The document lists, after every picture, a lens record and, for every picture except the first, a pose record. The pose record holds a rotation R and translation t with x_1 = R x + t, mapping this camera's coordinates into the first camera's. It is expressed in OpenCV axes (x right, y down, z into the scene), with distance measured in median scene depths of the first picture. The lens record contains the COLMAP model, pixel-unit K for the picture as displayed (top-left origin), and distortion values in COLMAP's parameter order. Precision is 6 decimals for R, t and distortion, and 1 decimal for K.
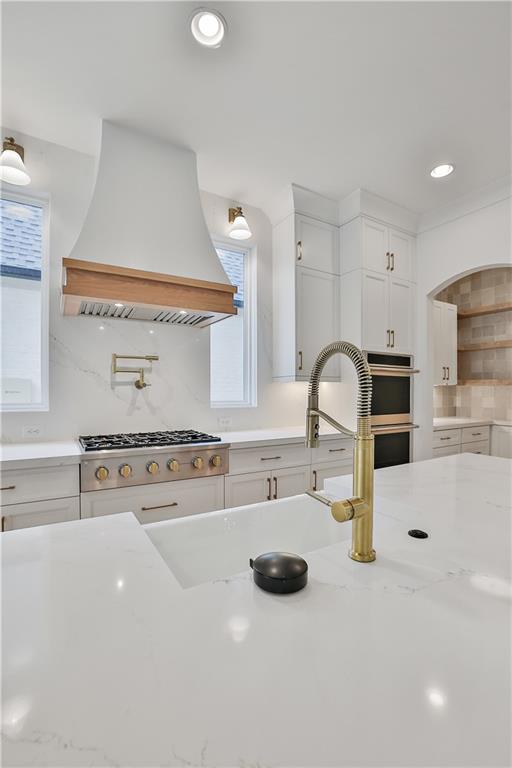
lens RADIAL K [[329.6, 0, 255.3], [0, 329.6, 403.0], [0, 0, 1]] dist [-0.027141, 0.001916]
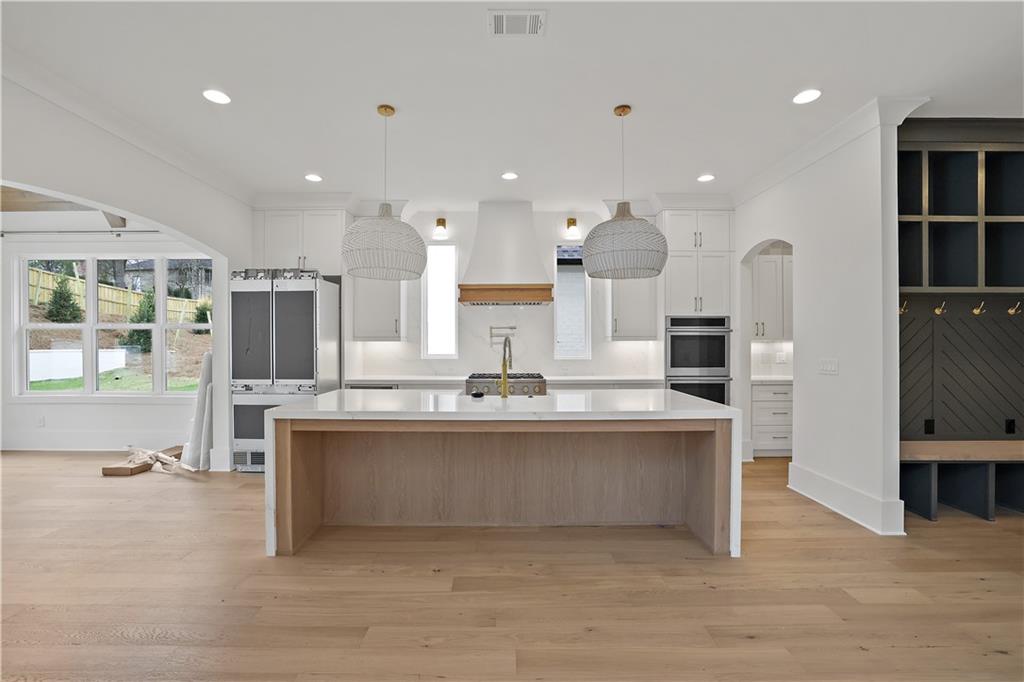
lens RADIAL K [[439.4, 0, 523.2], [0, 439.4, 358.9], [0, 0, 1]] dist [-0.027141, 0.001916]
pose [[0.870195, 0.014247, -0.492502, 0.685042], [-0.016060, 0.999871, 0.000548, 0.014009], [0.492446, 0.007433, 0.870311, -0.742438]]
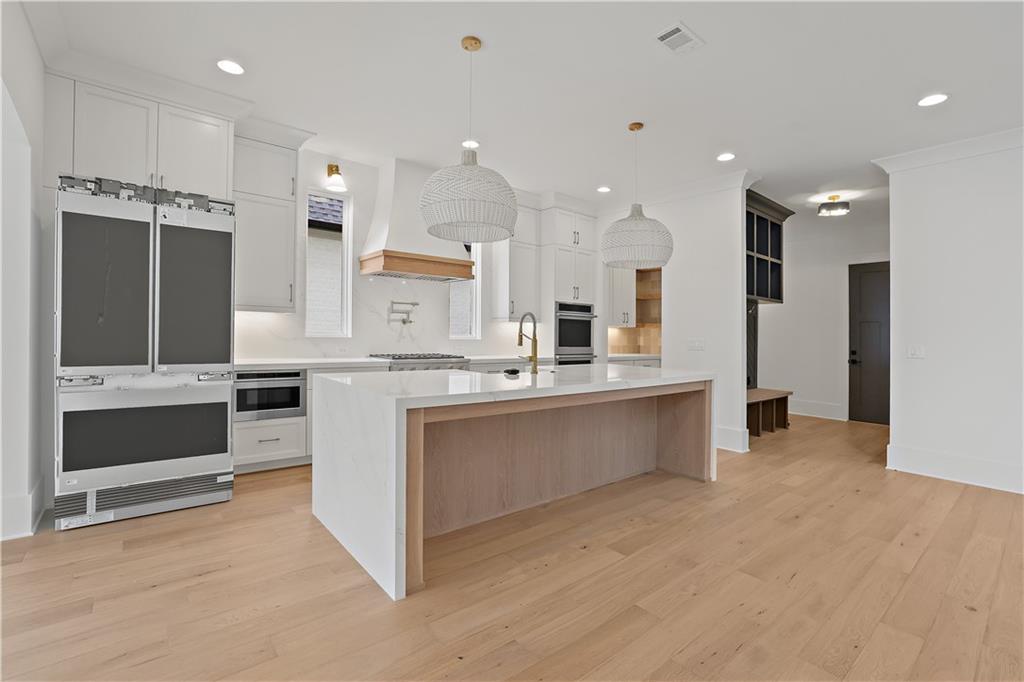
lens RADIAL K [[451.8, 0, 517.0], [0, 451.8, 342.3], [0, 0, 1]] dist [-0.024538, 0.000936]
pose [[0.986407, 0.015582, 0.163579, -0.158221], [-0.013098, 0.999782, -0.016255, 0.053983], [-0.163797, 0.013892, 0.986396, -0.916126]]
